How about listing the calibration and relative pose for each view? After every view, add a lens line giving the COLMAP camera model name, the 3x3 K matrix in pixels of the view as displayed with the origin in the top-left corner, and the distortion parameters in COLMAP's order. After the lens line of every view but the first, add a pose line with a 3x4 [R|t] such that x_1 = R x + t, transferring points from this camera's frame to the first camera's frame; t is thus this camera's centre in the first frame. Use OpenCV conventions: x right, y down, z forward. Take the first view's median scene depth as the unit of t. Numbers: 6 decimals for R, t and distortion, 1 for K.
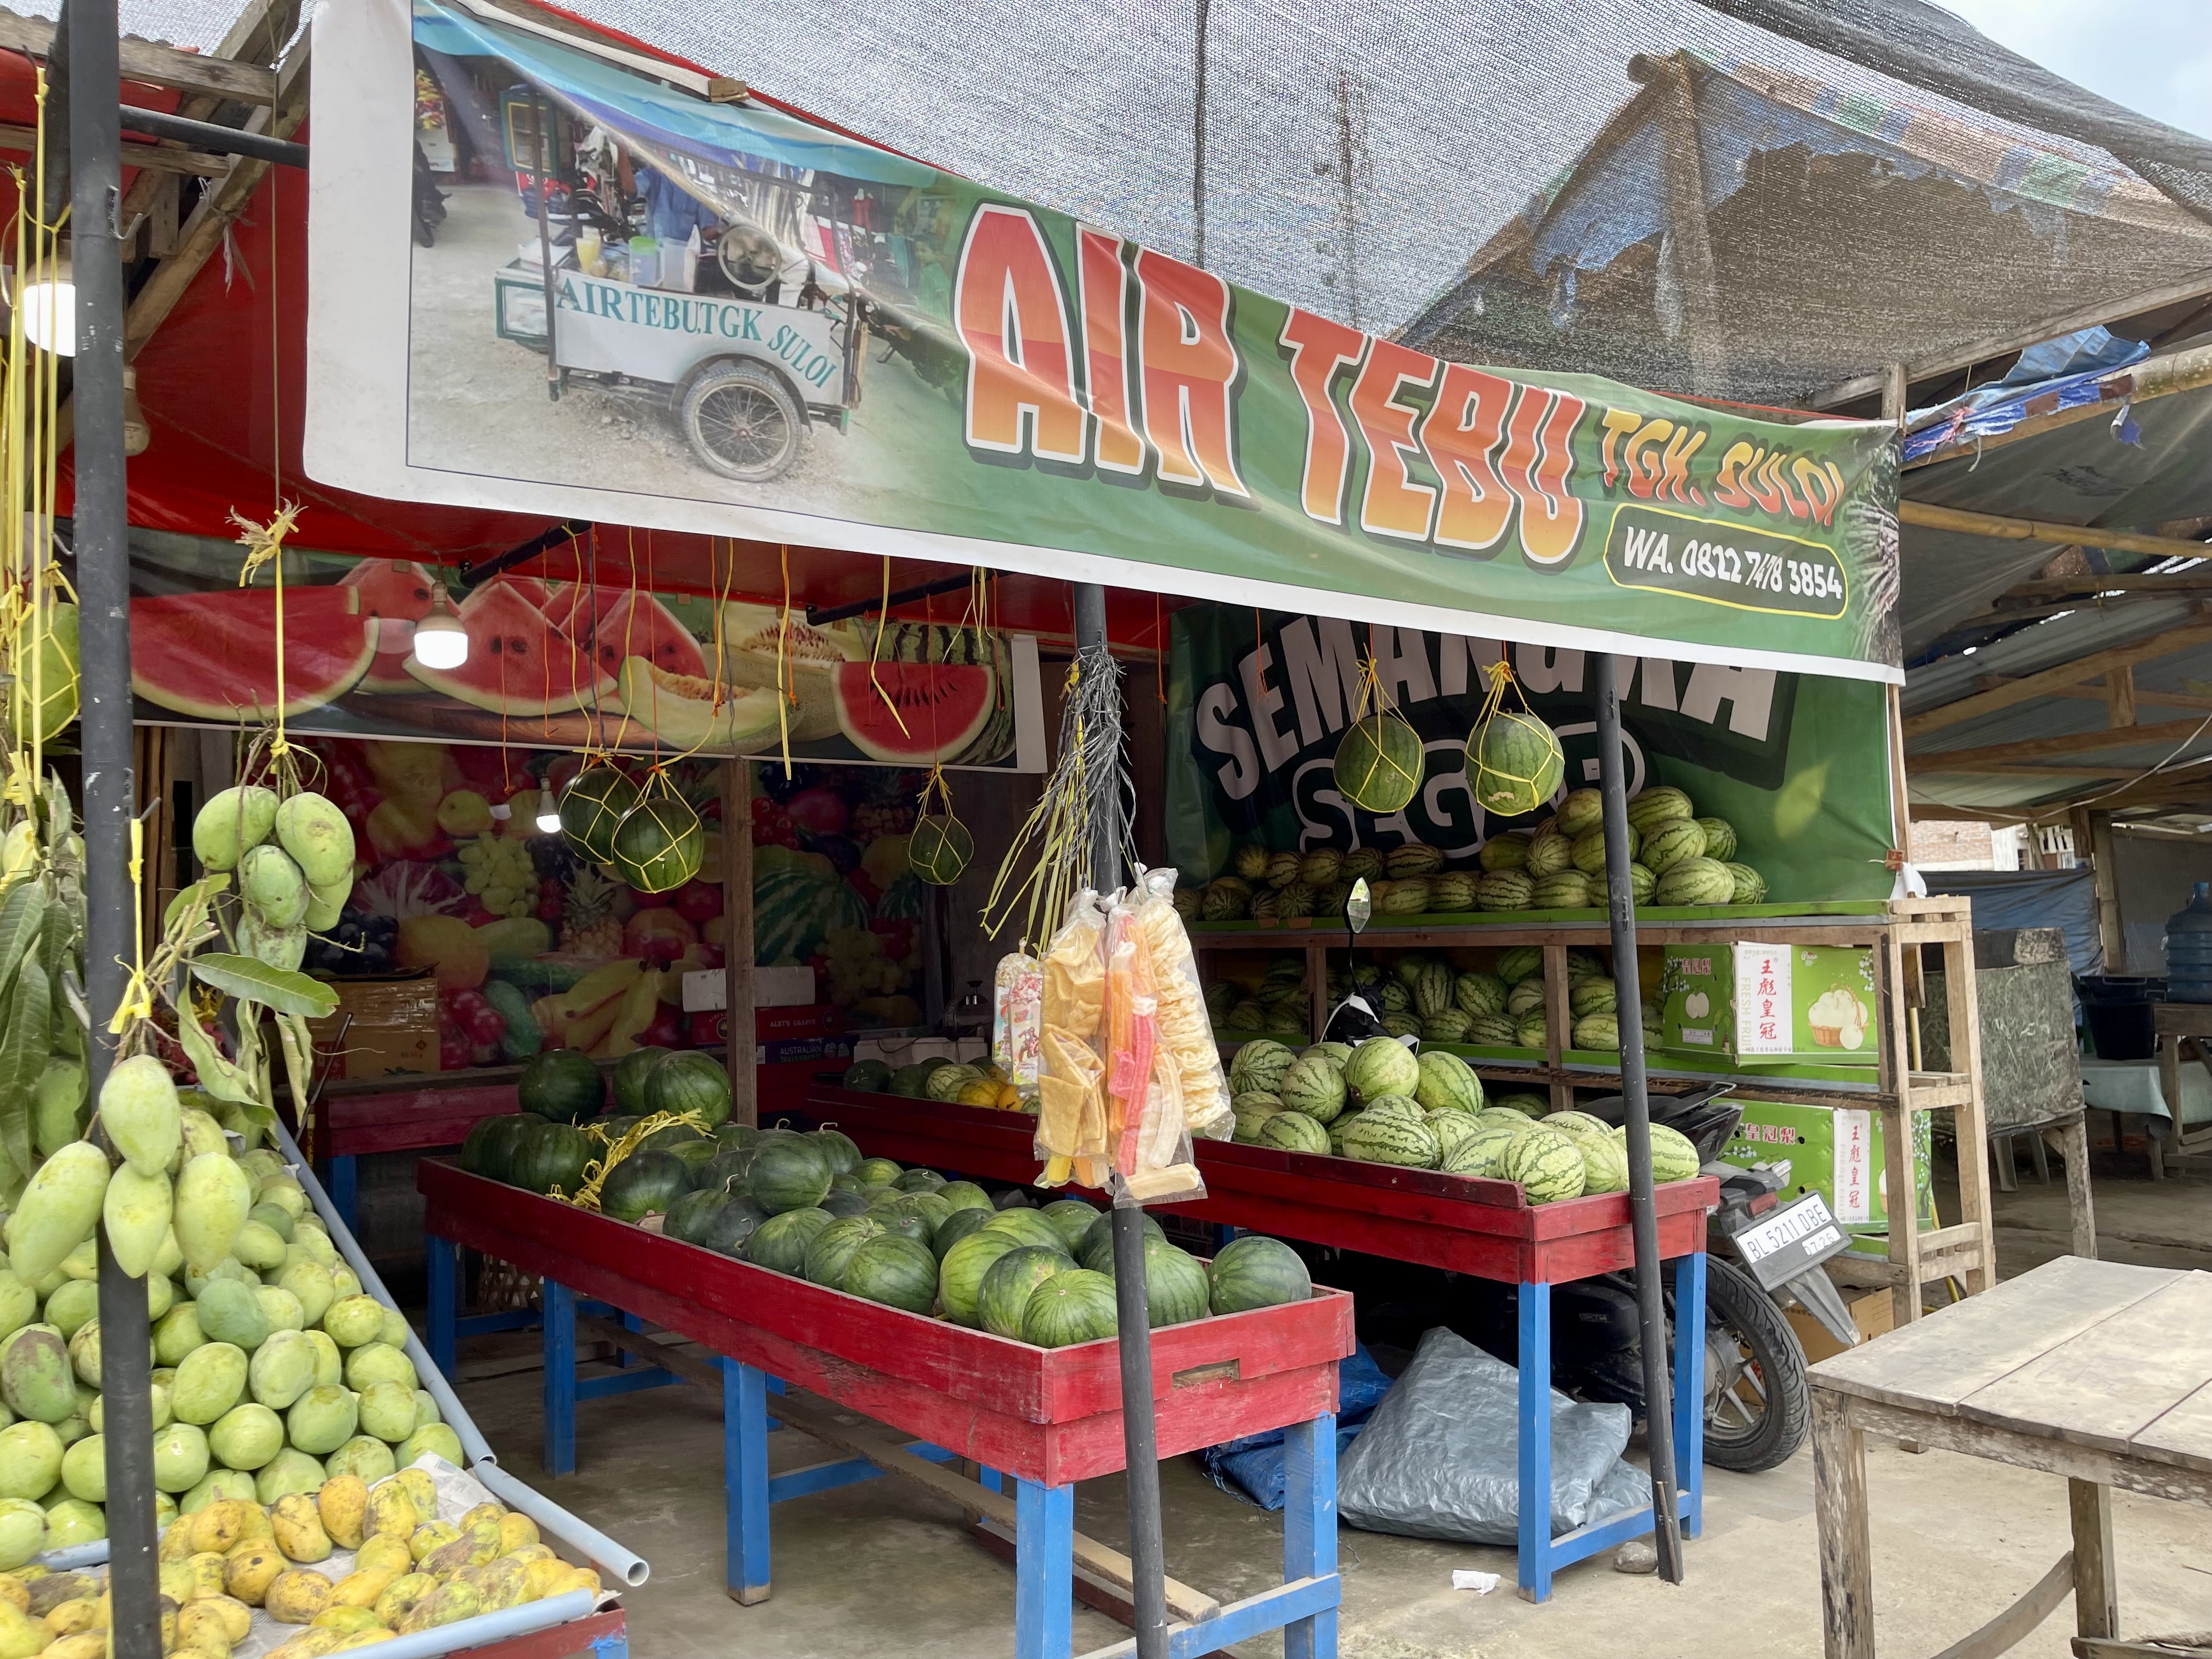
lens RADIAL K [[1662.3, 0, 1080.7], [0, 1662.3, 838.6], [0, 0, 1]] dist [0.061430, -0.093769]
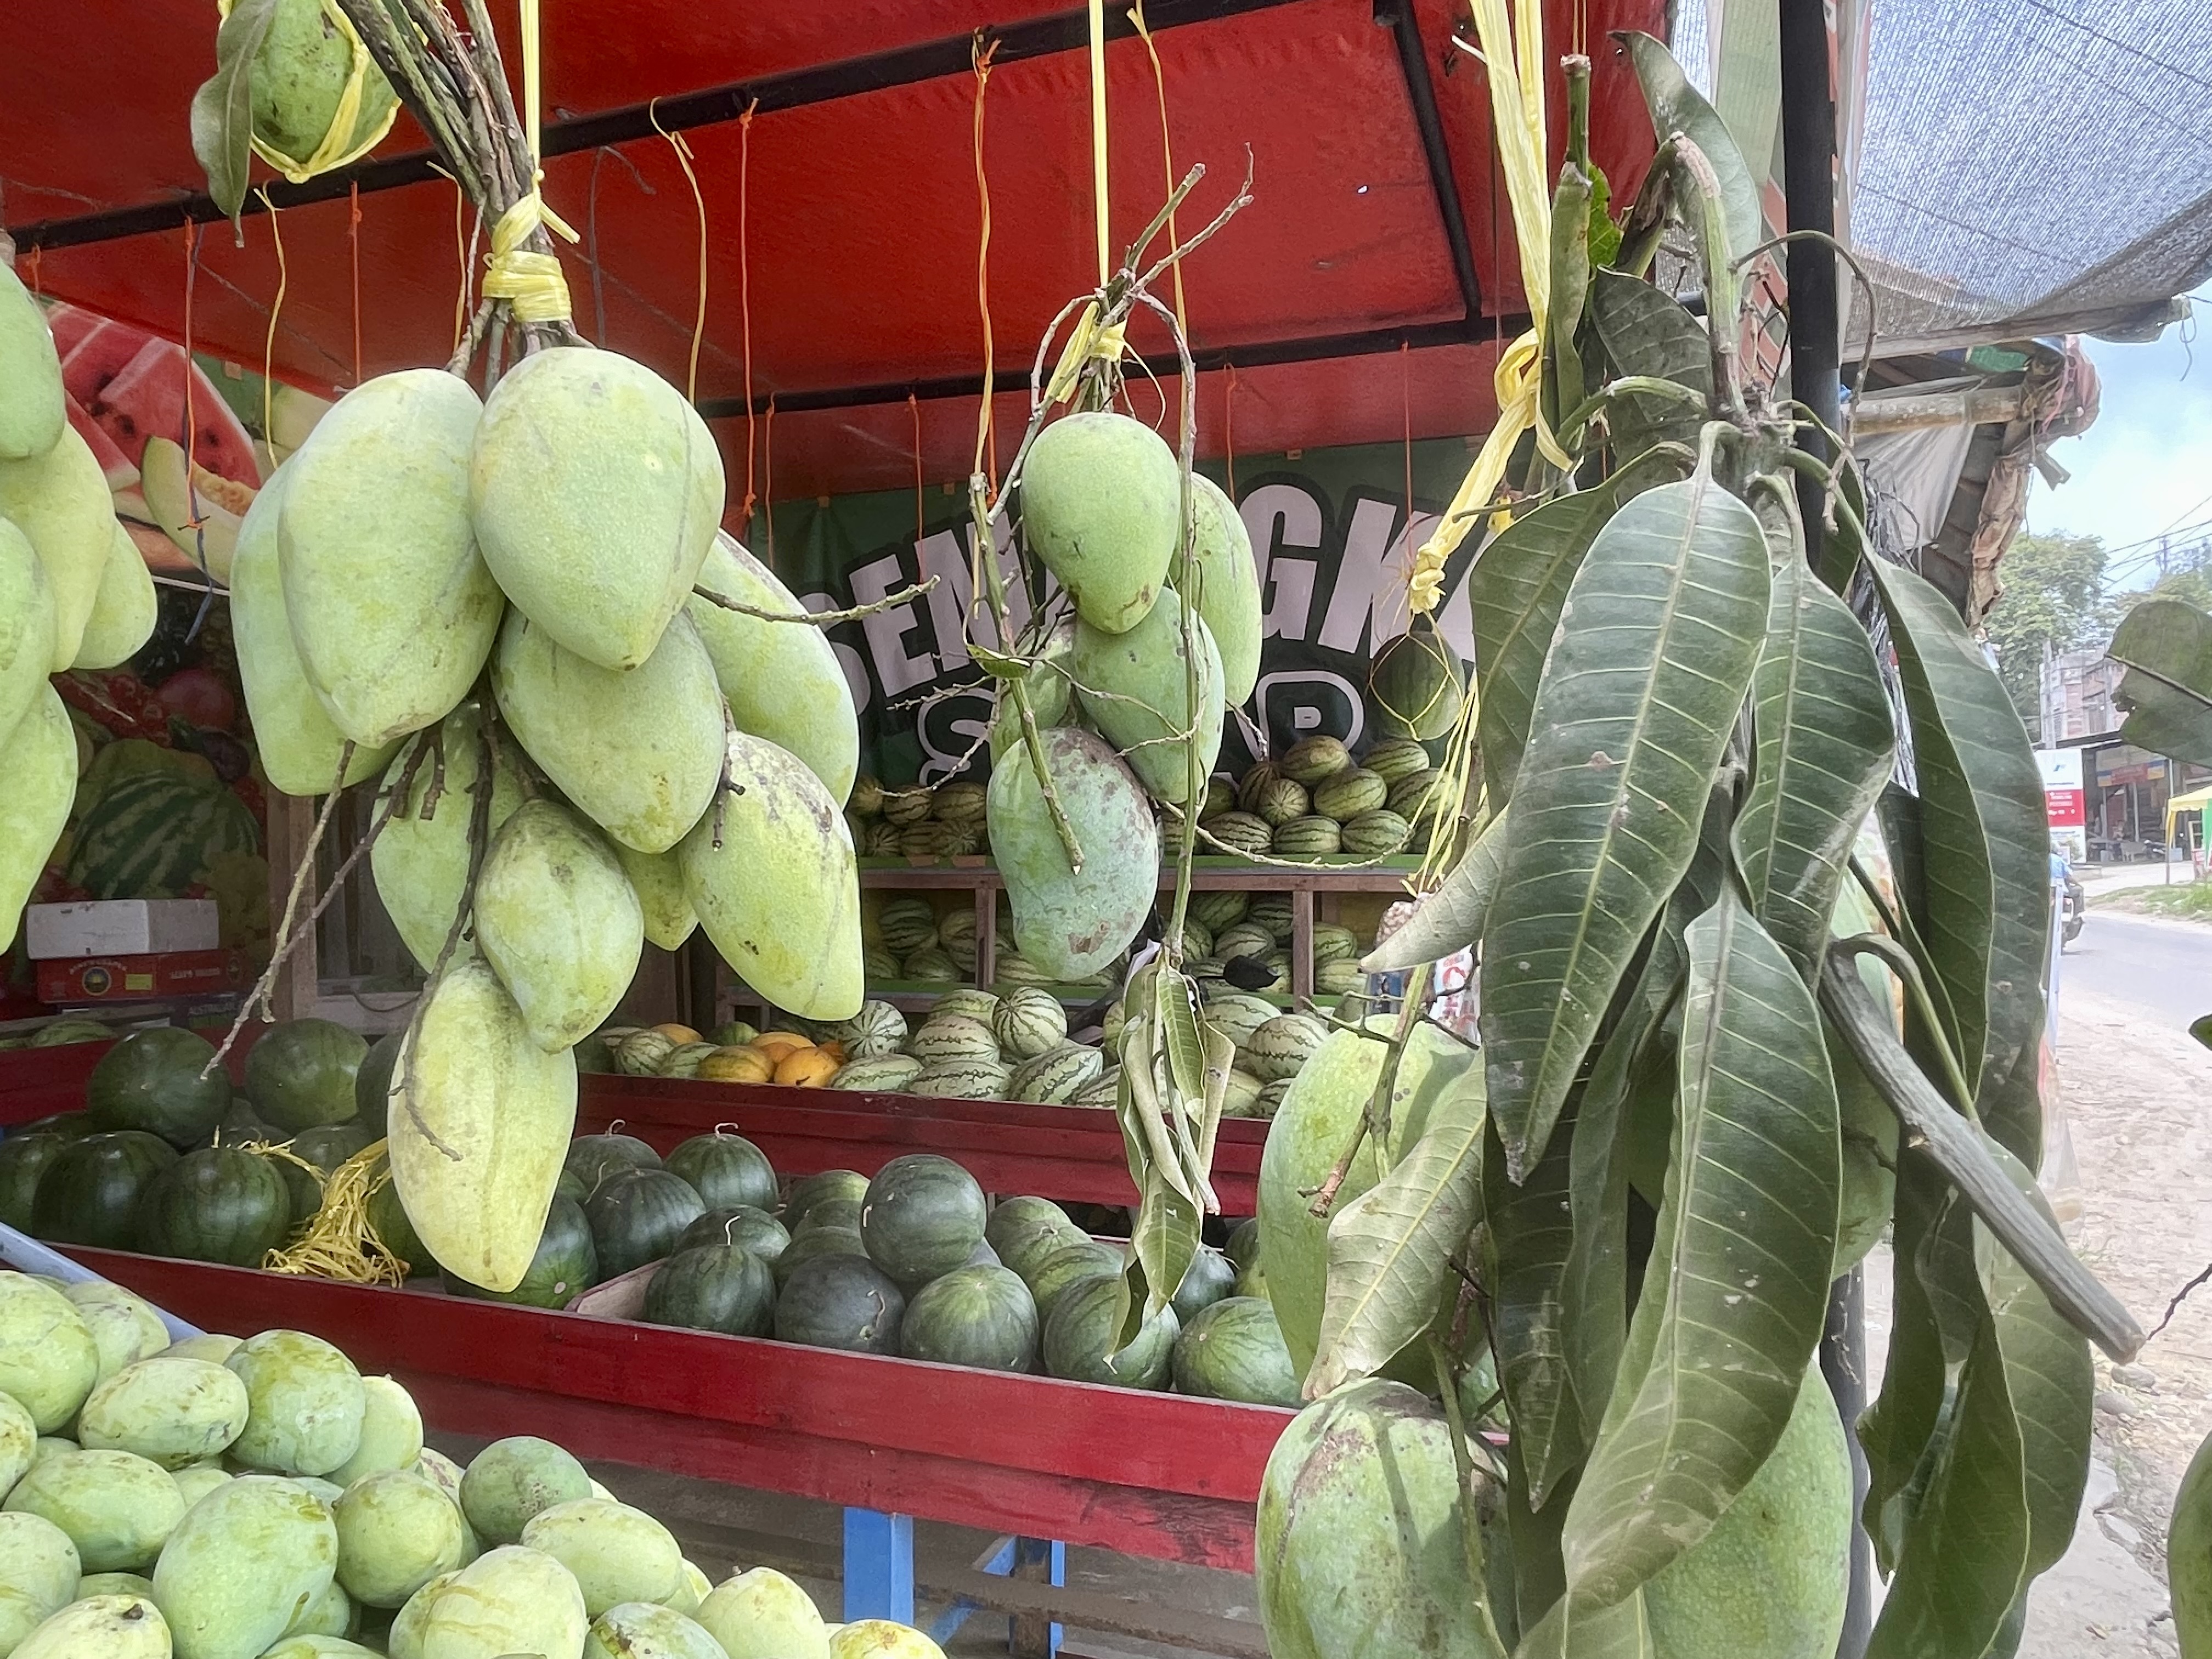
lens RADIAL K [[1469.2, 0, 1068.0], [0, 1469.2, 877.4], [0, 0, 1]] dist [0.024332, -0.048952]
pose [[0.844771, 0.021457, 0.534697, -0.245169], [-0.052843, 0.997657, 0.043451, 0.020120], [-0.532512, -0.064961, 0.843926, 0.263597]]
